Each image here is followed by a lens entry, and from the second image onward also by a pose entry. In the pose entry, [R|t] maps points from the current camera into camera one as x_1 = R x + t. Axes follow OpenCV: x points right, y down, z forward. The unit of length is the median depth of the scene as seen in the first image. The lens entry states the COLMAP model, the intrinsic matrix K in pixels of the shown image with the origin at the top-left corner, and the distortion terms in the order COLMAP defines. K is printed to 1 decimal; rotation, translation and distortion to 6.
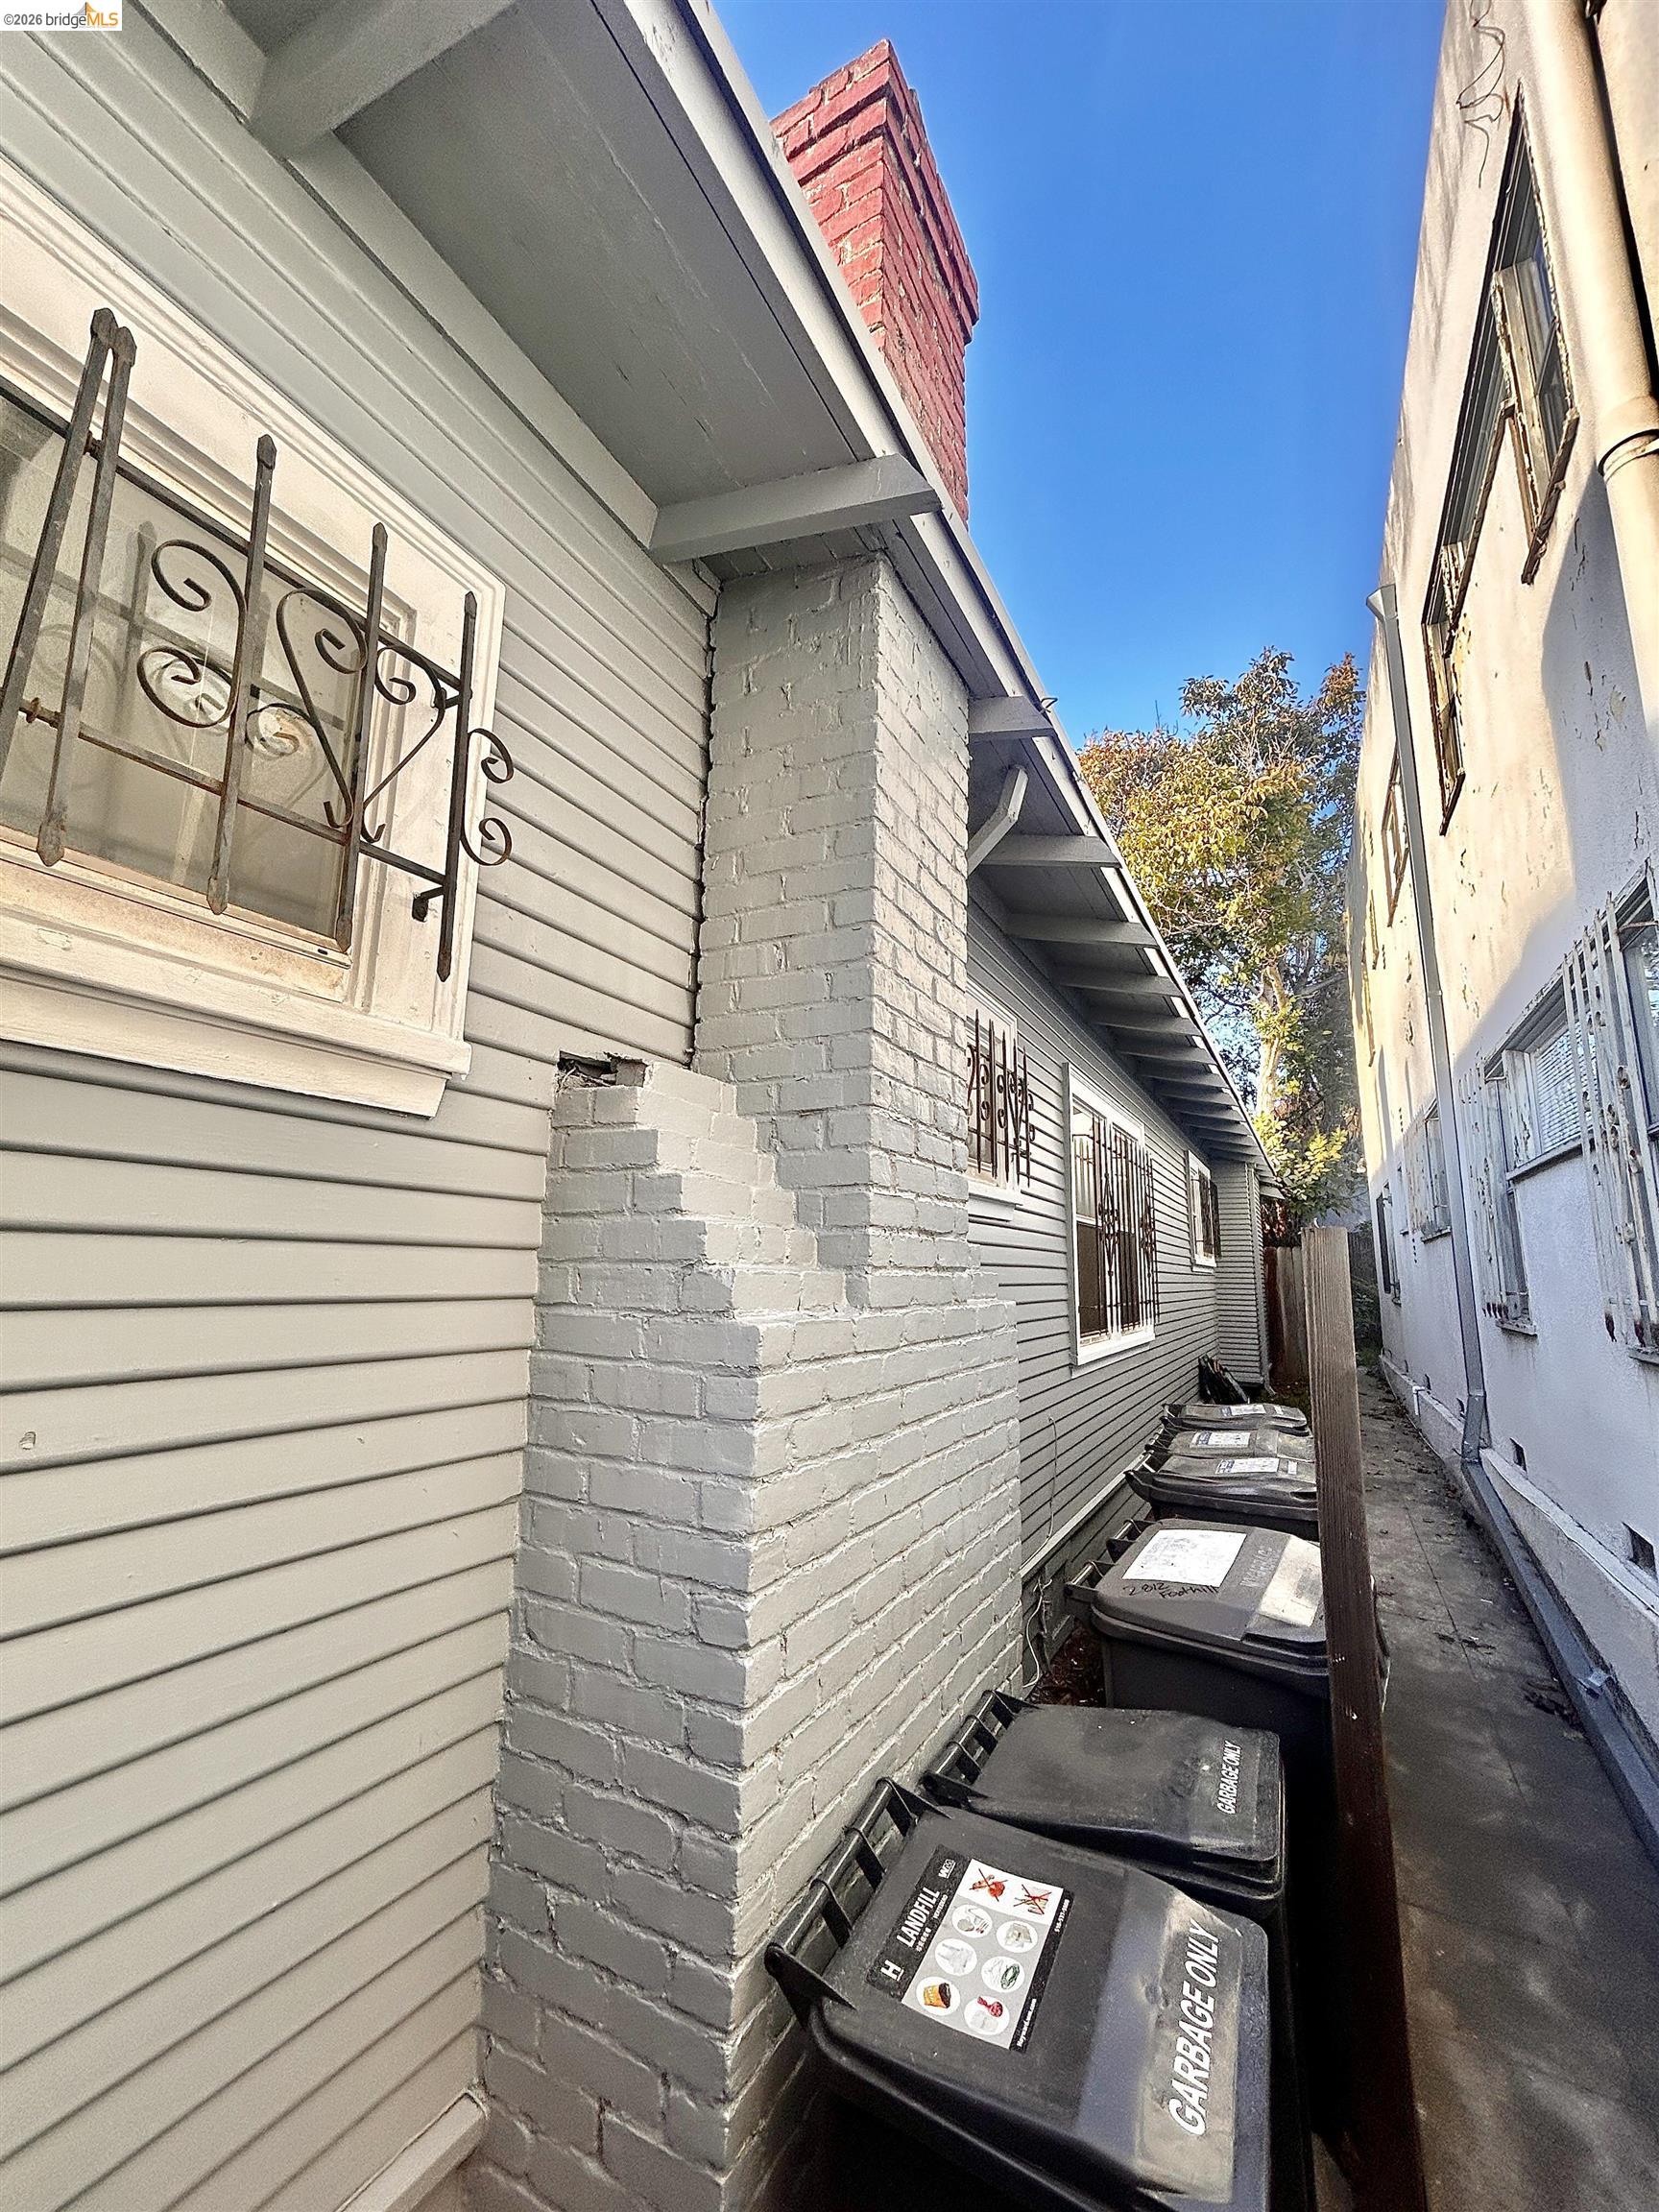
lens RADIAL K [[888.7, 0, 829.5], [0, 888.7, 1106.0], [0, 0, 1]] dist [-0.033222, -0.000002]
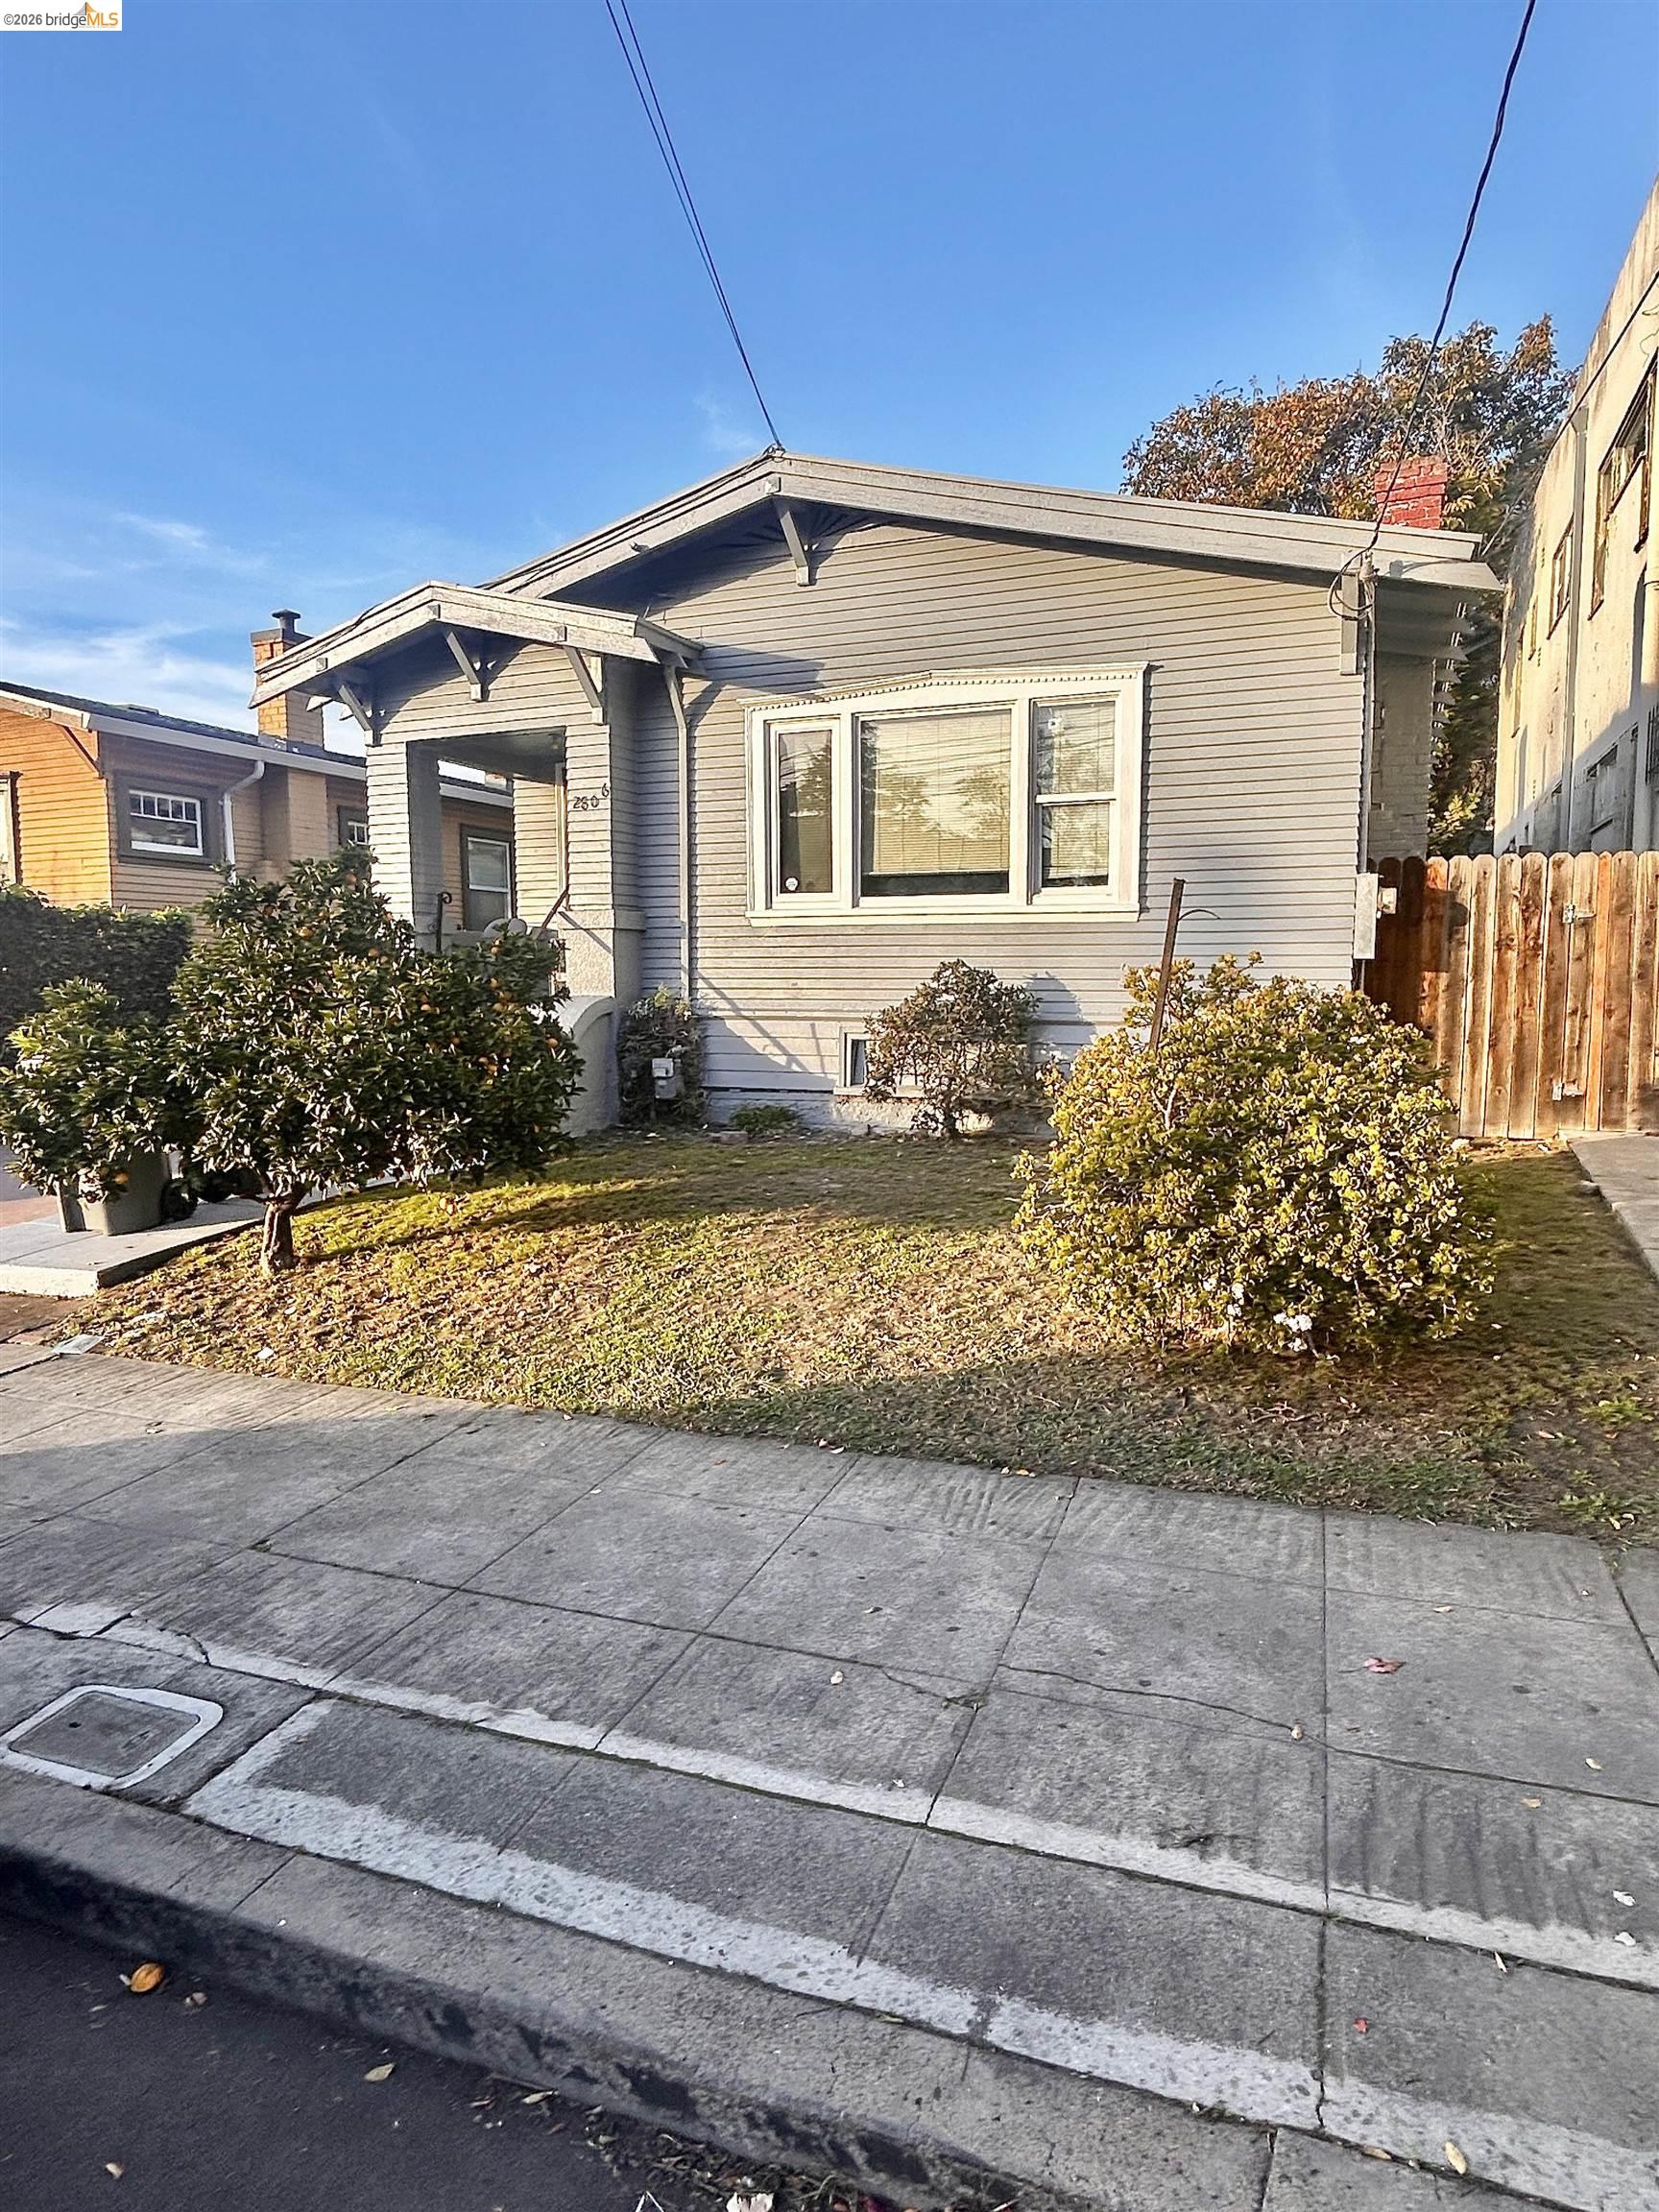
lens RADIAL K [[1326.9, 0, 829.5], [0, 1326.9, 1106.0], [0, 0, 1]] dist [0.001266, -0.000083]
pose [[0.993413, -0.037914, 0.108137, -0.562551], [0.007371, 0.962866, 0.269878, -0.063816], [-0.114354, -0.267303, 0.956803, -0.812244]]
